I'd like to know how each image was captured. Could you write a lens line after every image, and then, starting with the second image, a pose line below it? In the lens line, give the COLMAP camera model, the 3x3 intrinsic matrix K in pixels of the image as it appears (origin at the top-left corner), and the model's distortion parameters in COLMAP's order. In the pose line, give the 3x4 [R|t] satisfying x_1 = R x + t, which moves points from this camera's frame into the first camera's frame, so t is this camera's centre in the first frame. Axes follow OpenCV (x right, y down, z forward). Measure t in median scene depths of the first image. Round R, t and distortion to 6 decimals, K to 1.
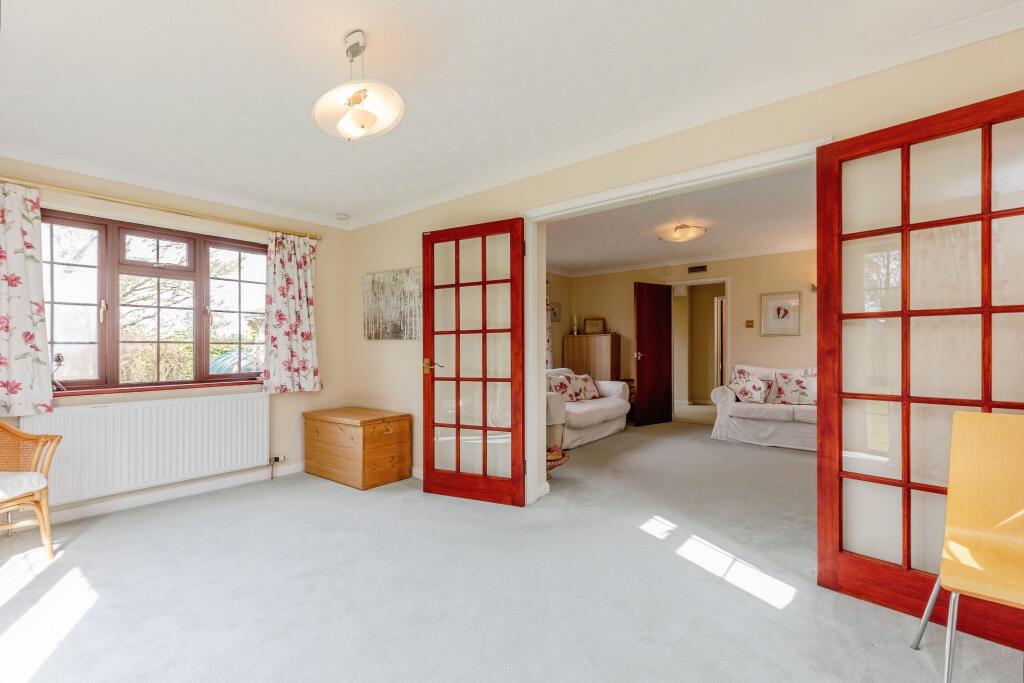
lens RADIAL K [[463.4, 0, 510.8], [0, 463.4, 348.9], [0, 0, 1]] dist [0.005437, 0.000329]
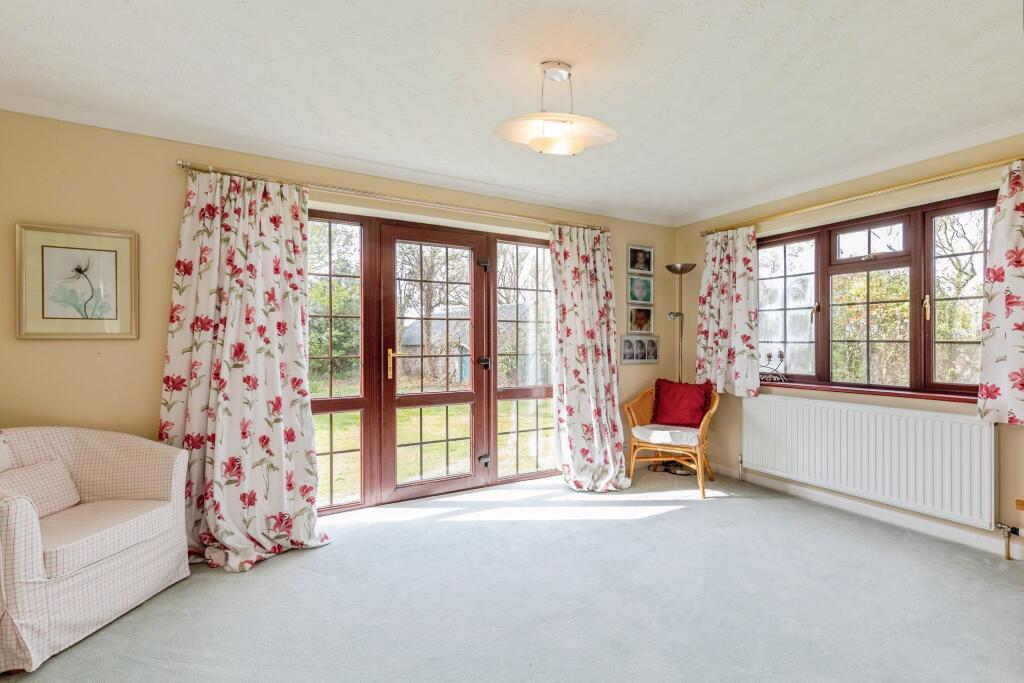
lens RADIAL K [[463.4, 0, 510.6], [0, 463.4, 339.9], [0, 0, 1]] dist [0.005437, 0.000329]
pose [[-0.374634, 0.003531, -0.927166, 0.391872], [0.002234, 0.999993, 0.002906, -0.023302], [0.927170, -0.000983, -0.374639, 0.747416]]
